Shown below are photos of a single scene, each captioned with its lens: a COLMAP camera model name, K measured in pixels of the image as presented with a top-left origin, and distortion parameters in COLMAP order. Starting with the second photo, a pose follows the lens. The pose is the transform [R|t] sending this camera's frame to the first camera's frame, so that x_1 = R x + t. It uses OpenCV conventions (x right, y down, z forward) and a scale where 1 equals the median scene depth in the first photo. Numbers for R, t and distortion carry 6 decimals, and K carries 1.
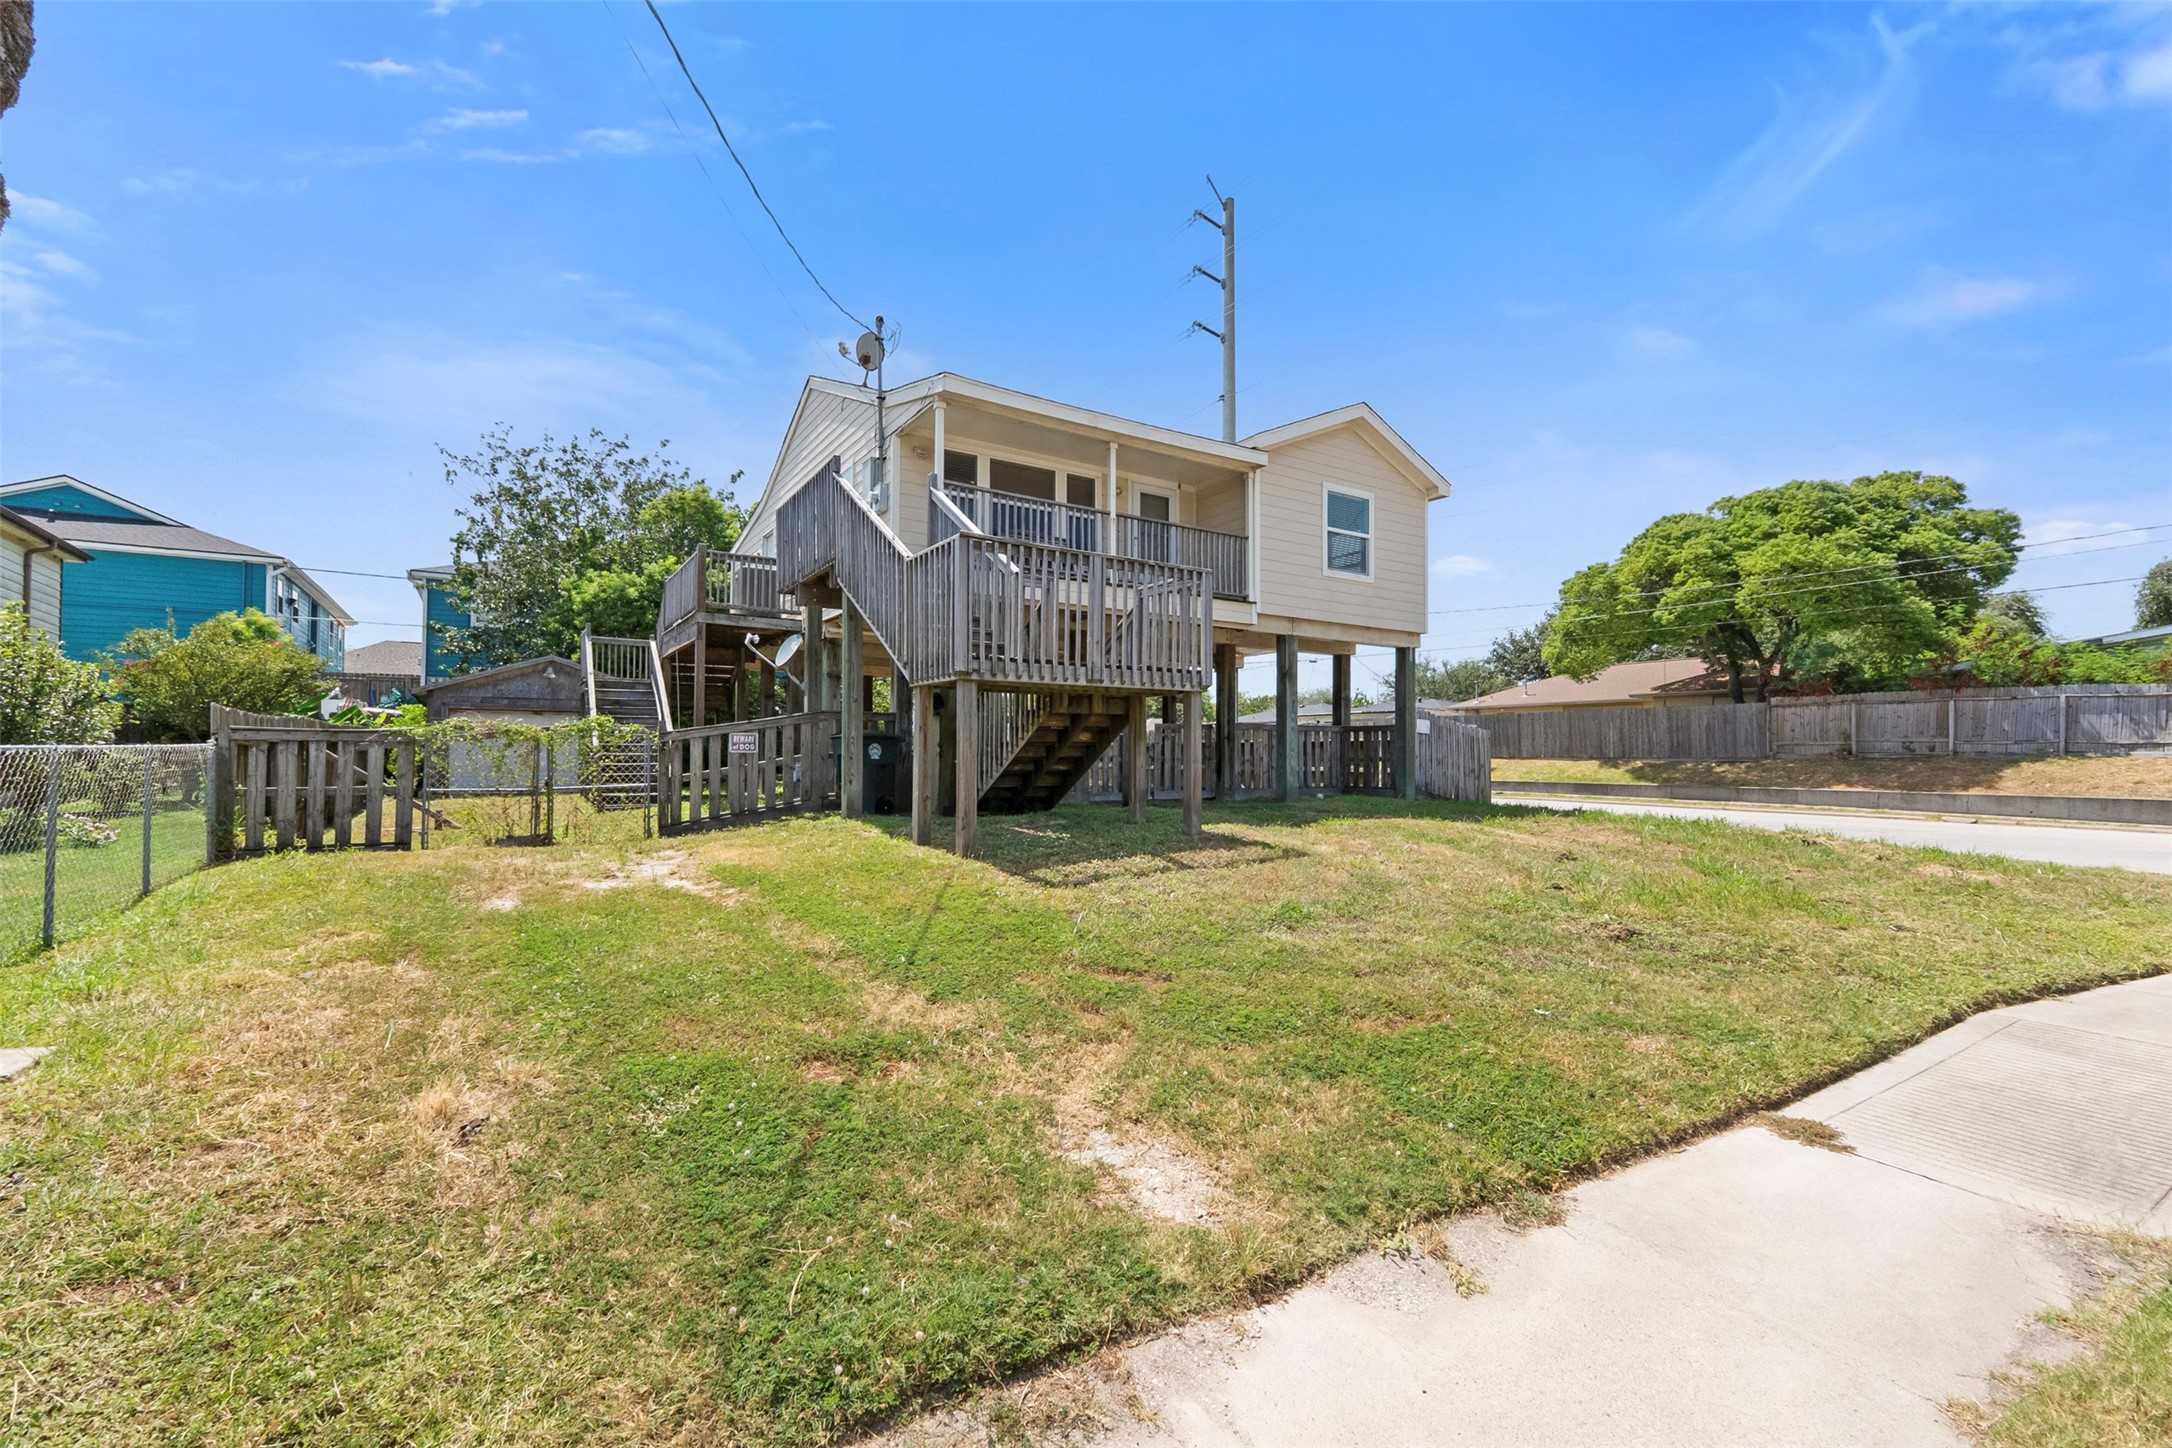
lens RADIAL K [[900.5, 0, 1086.0], [0, 900.5, 724.0], [0, 0, 1]] dist [-0.001668, -0.000310]
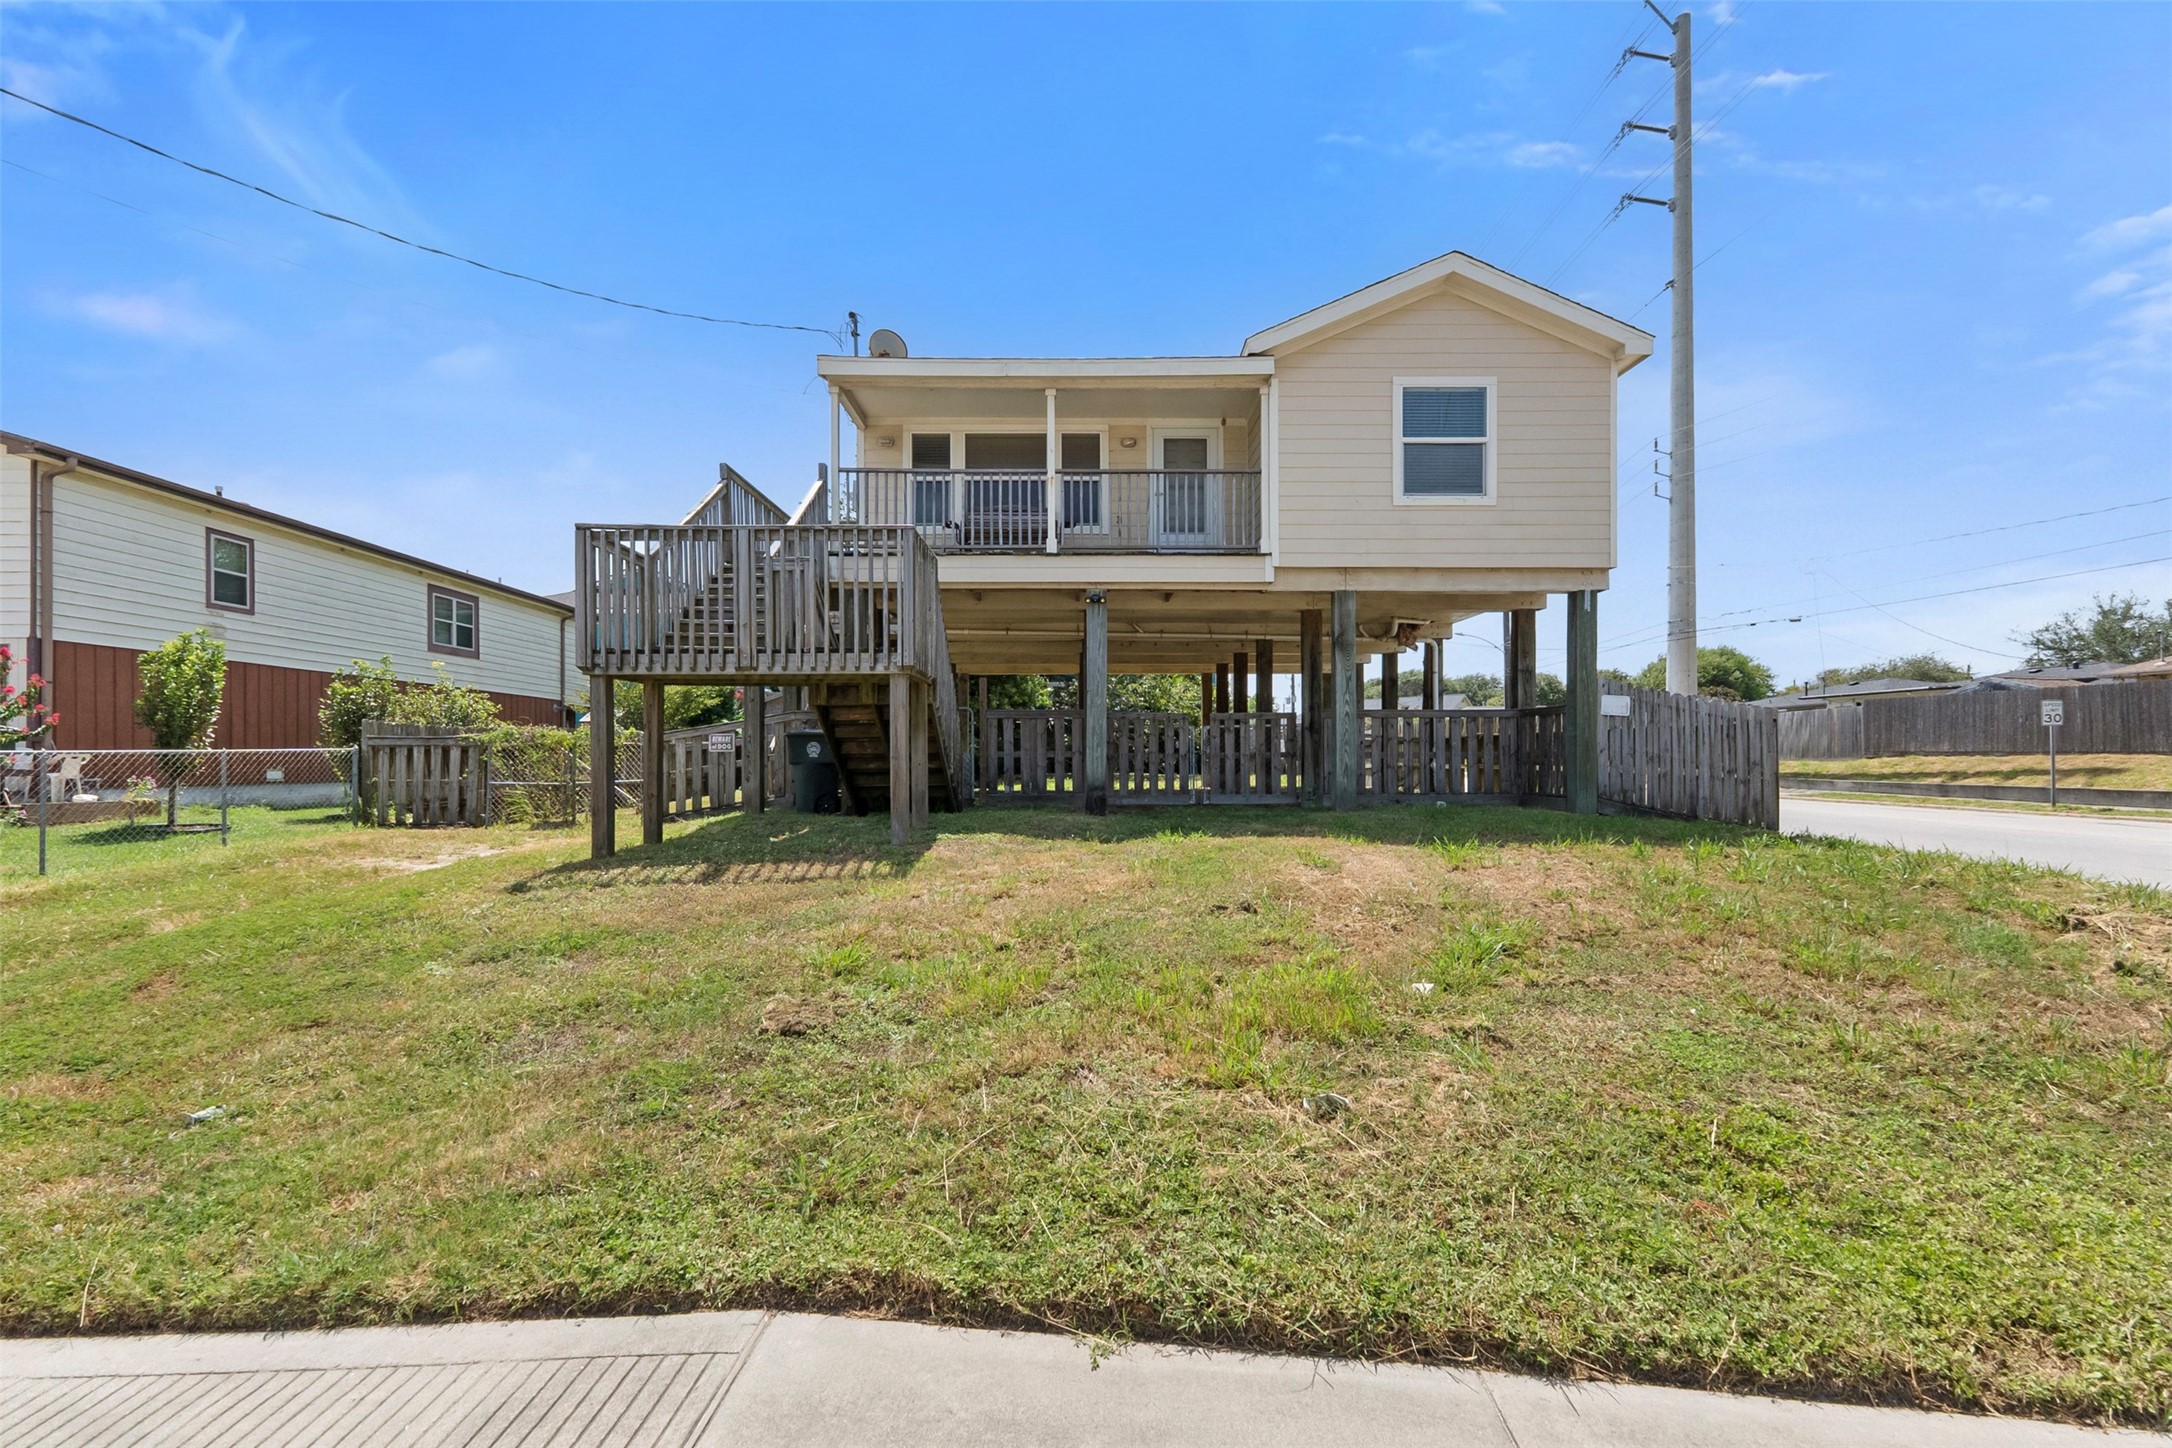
lens RADIAL K [[913.5, 0, 1082.7], [0, 913.5, 742.2], [0, 0, 1]] dist [0.002056, -0.000276]
pose [[0.849202, -0.013809, -0.527887, 0.465013], [0.024341, 0.999619, 0.013008, 0.013608], [0.527506, -0.023896, 0.849215, 0.239545]]
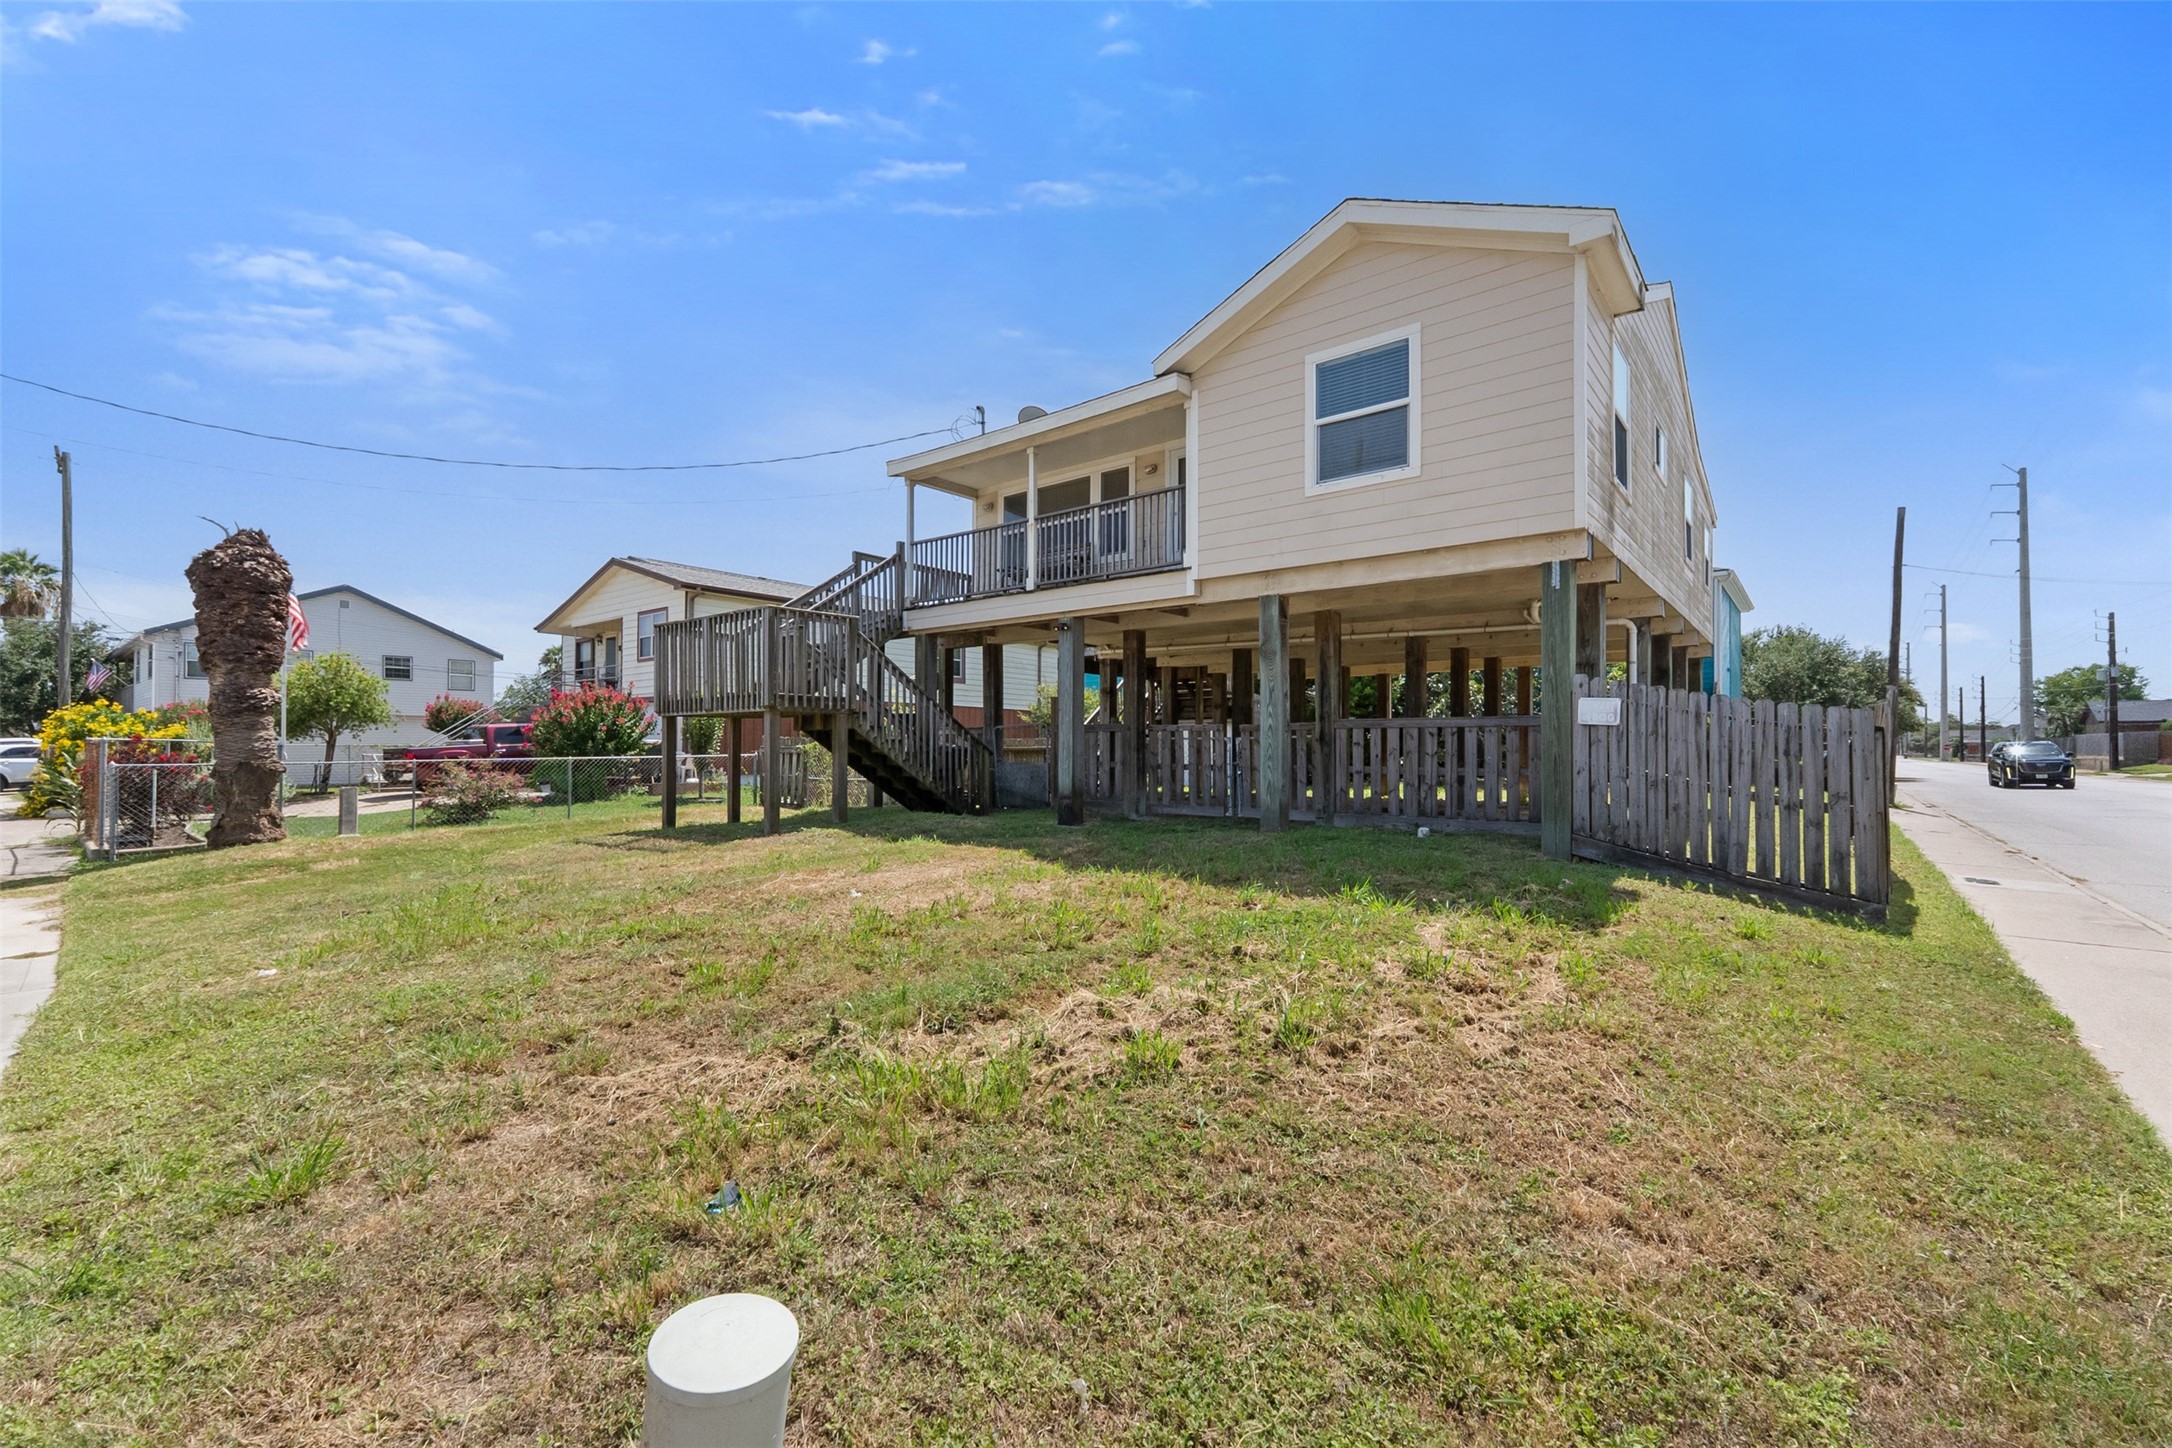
lens RADIAL K [[913.5, 0, 1082.7], [0, 913.5, 742.2], [0, 0, 1]] dist [0.002056, -0.000276]
pose [[0.310309, -0.011768, -0.950563, 0.907295], [0.030265, 0.999539, -0.002495, 0.014951], [0.950154, -0.027994, 0.310522, 0.662723]]
